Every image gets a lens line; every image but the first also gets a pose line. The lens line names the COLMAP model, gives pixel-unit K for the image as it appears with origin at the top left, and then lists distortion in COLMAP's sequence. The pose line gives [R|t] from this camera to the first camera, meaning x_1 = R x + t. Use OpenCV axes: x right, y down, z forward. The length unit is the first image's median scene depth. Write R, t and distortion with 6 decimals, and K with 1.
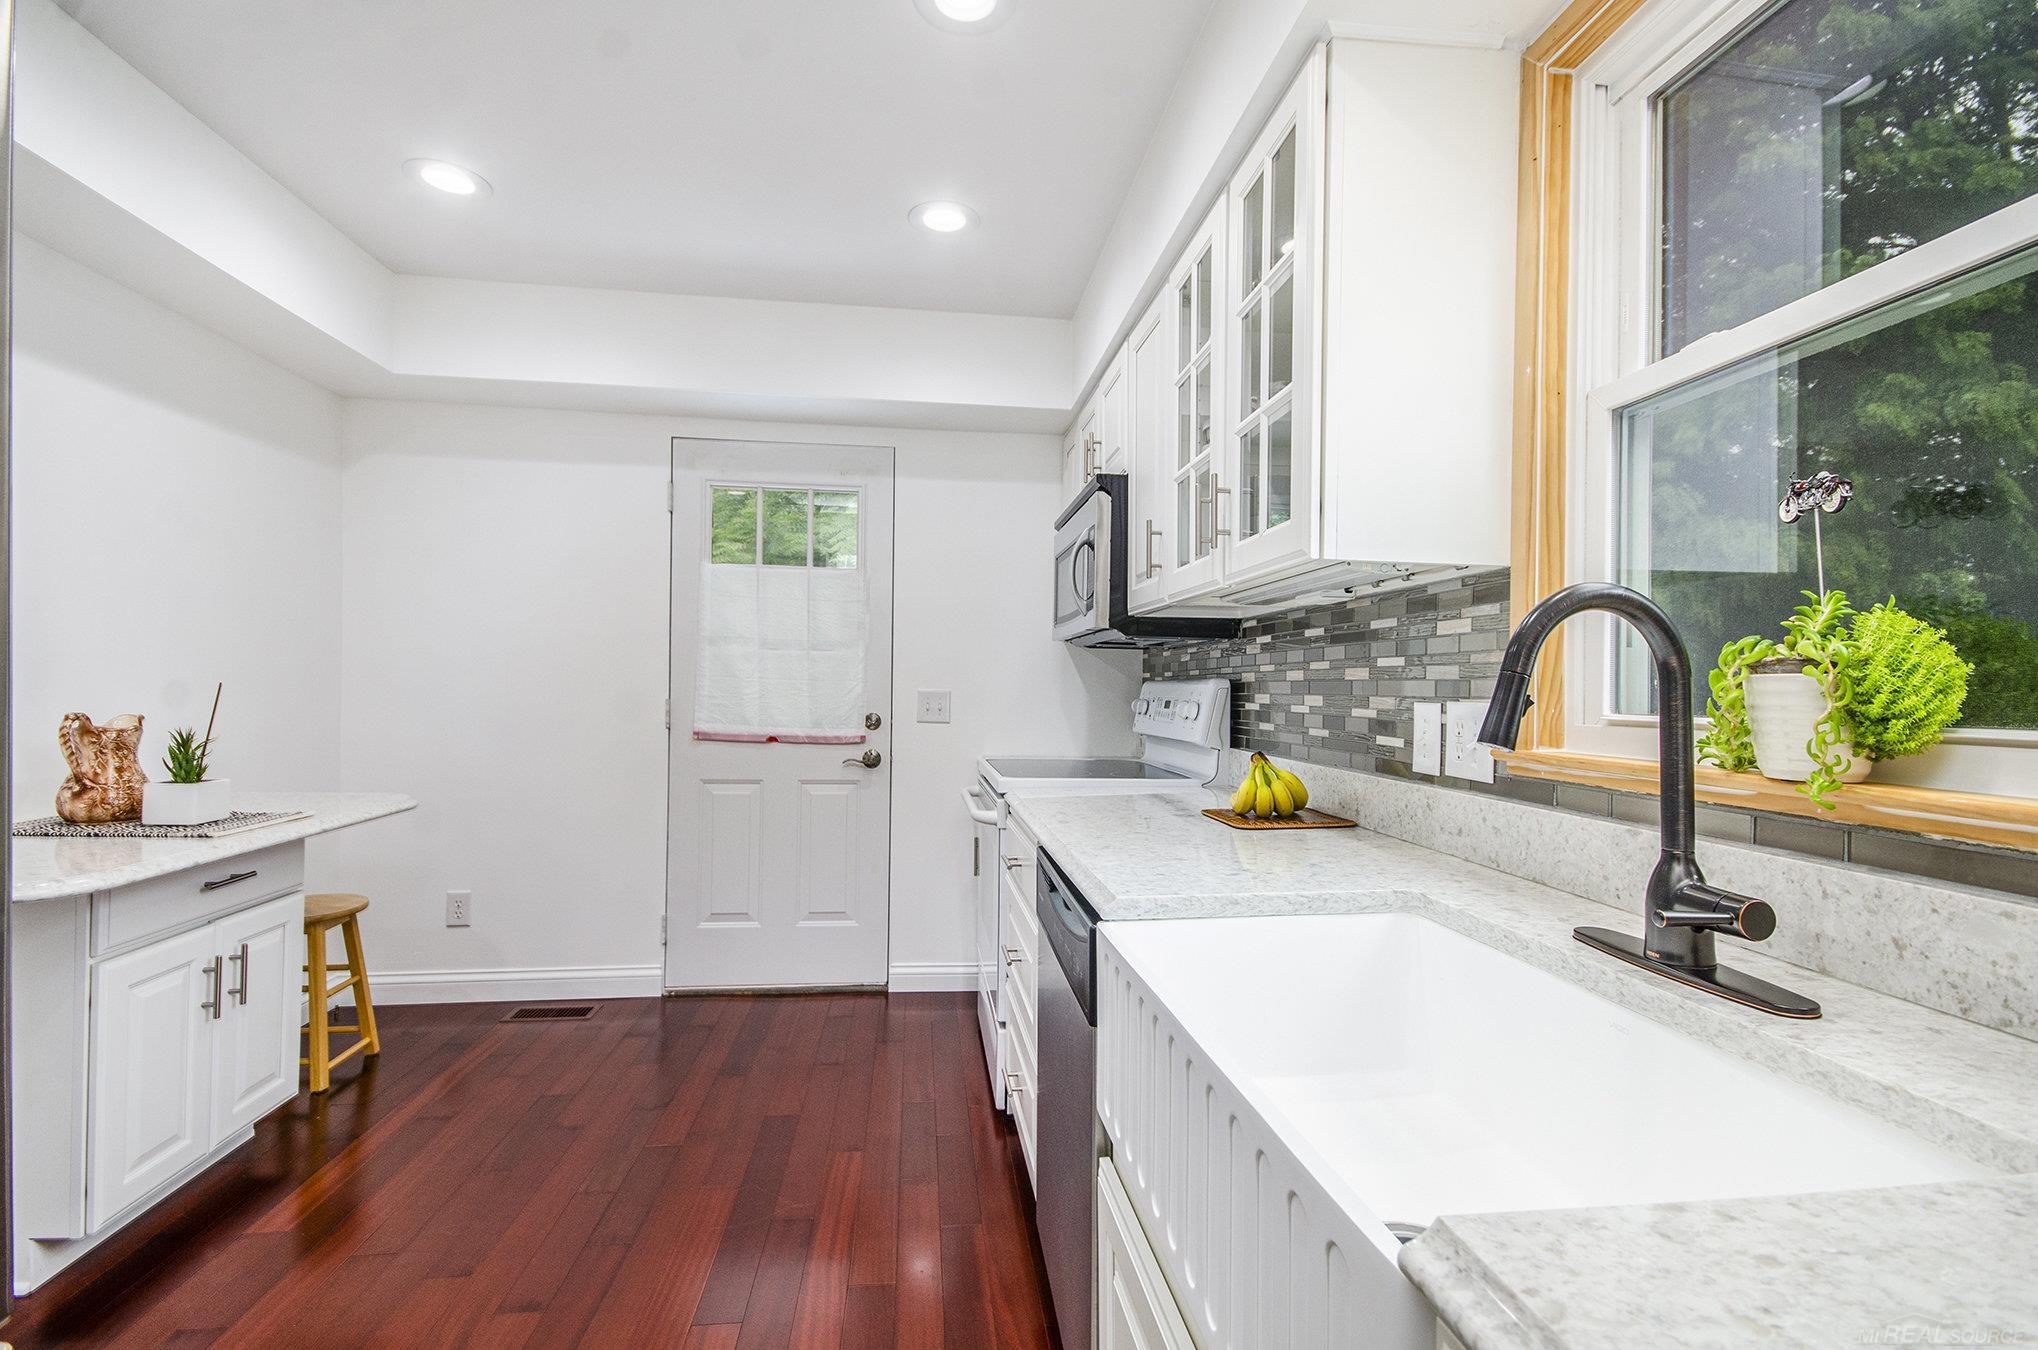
lens RADIAL K [[926.2, 0, 1020.3], [0, 926.2, 673.5], [0, 0, 1]] dist [0.000935, 0.000066]
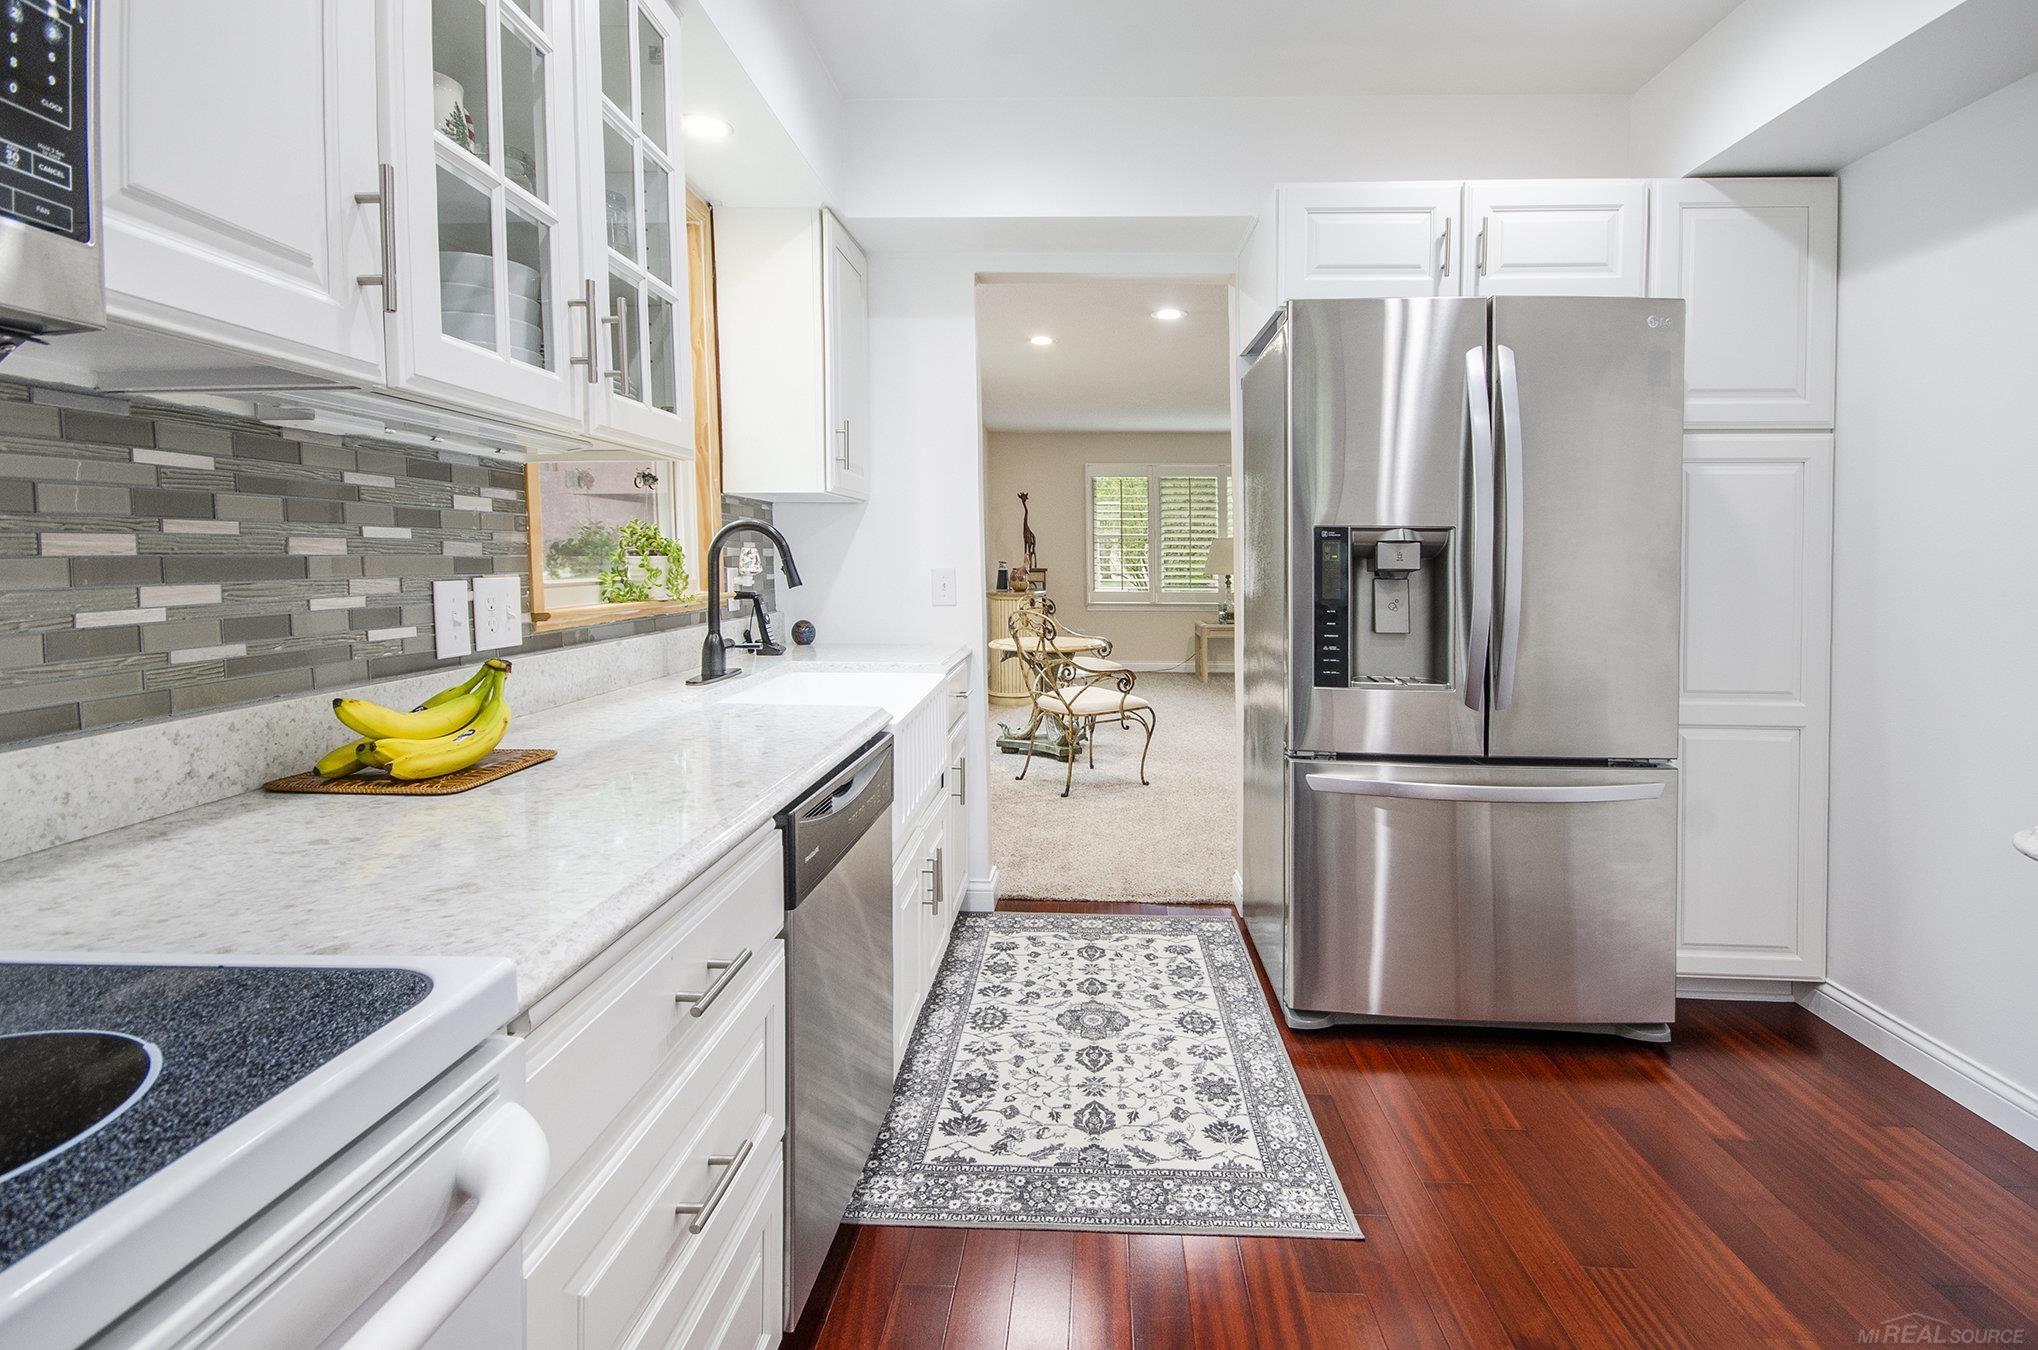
lens RADIAL K [[1022.9, 0, 1031.7], [0, 1022.9, 662.7], [0, 0, 1]] dist [-0.030820, 0.000383]
pose [[-0.984286, -0.037645, 0.172525, -0.317830], [-0.021915, 0.995501, 0.092186, 0.007056], [-0.175219, 0.086956, -0.980682, 1.931286]]
